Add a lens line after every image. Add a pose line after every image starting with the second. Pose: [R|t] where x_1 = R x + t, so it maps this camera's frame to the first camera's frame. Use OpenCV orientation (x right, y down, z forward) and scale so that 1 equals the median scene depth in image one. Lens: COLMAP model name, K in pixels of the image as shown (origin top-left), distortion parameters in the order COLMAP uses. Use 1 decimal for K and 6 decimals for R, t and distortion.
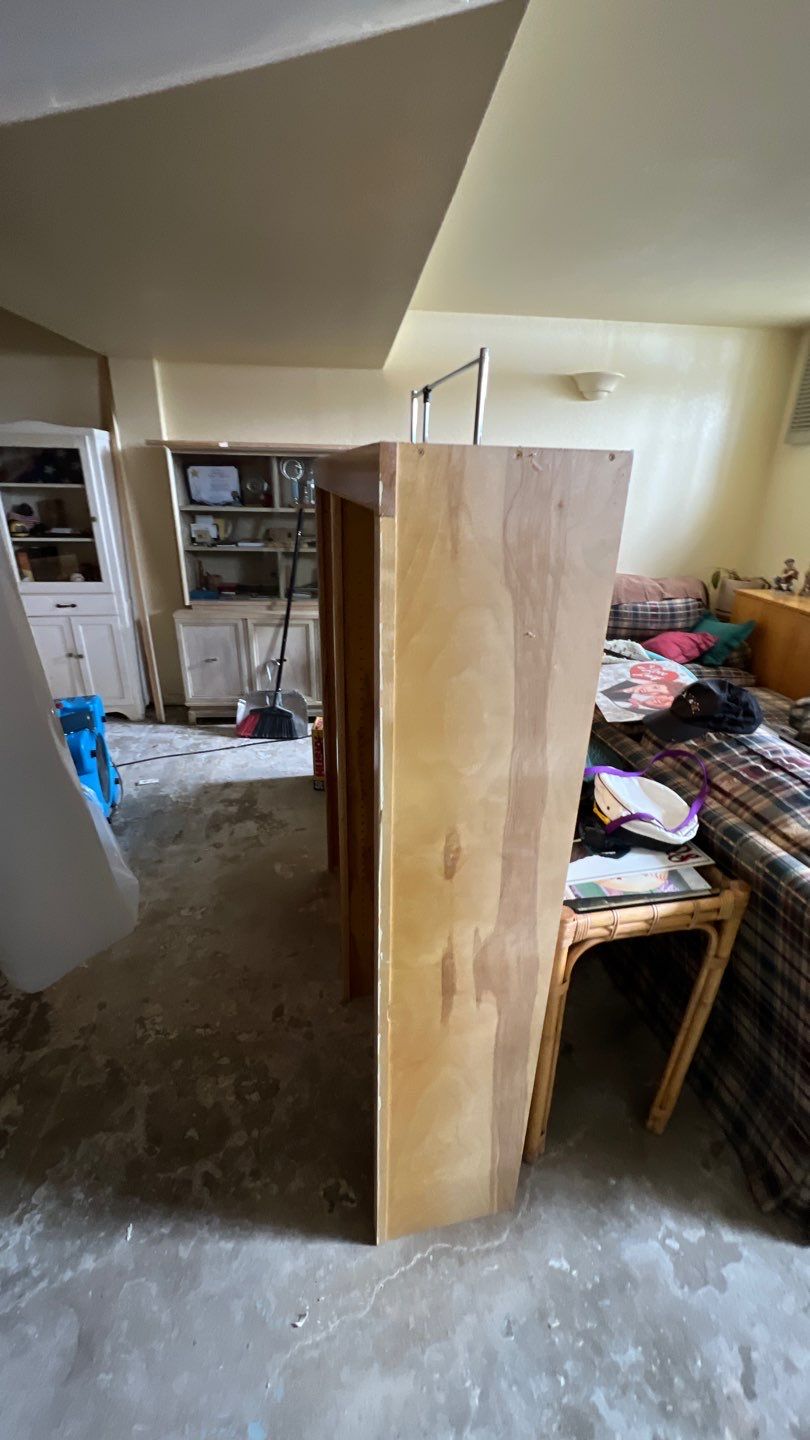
lens RADIAL K [[579.4, 0, 403.6], [0, 579.4, 716.9], [0, 0, 1]] dist [-0.000492, 0.001016]
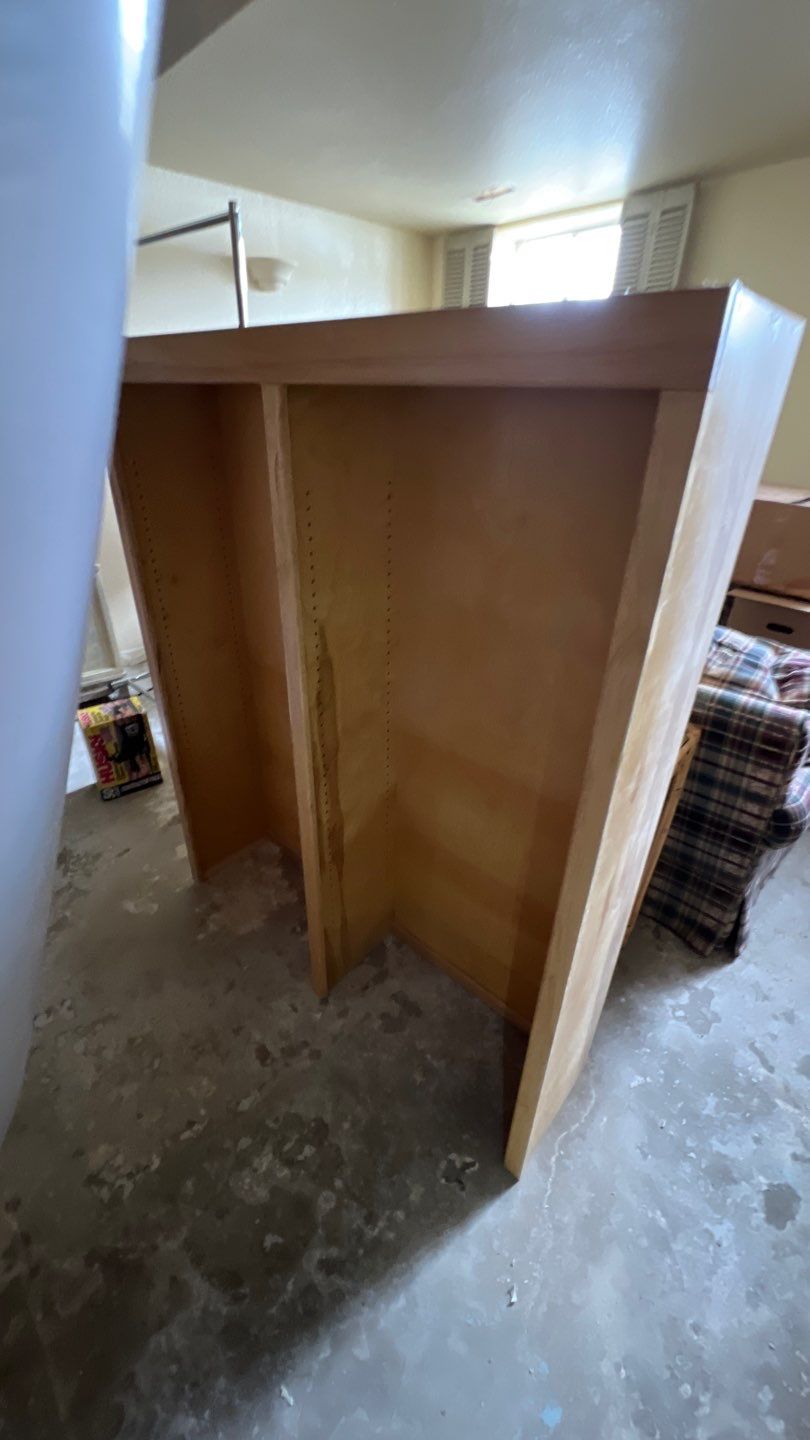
lens RADIAL K [[579.4, 0, 411.4], [0, 579.4, 716.4], [0, 0, 1]] dist [-0.000492, 0.001016]
pose [[0.800073, -0.294628, 0.522569, -0.484650], [0.229294, 0.955136, 0.187454, -0.086496], [-0.554353, -0.030155, 0.831735, 0.294156]]
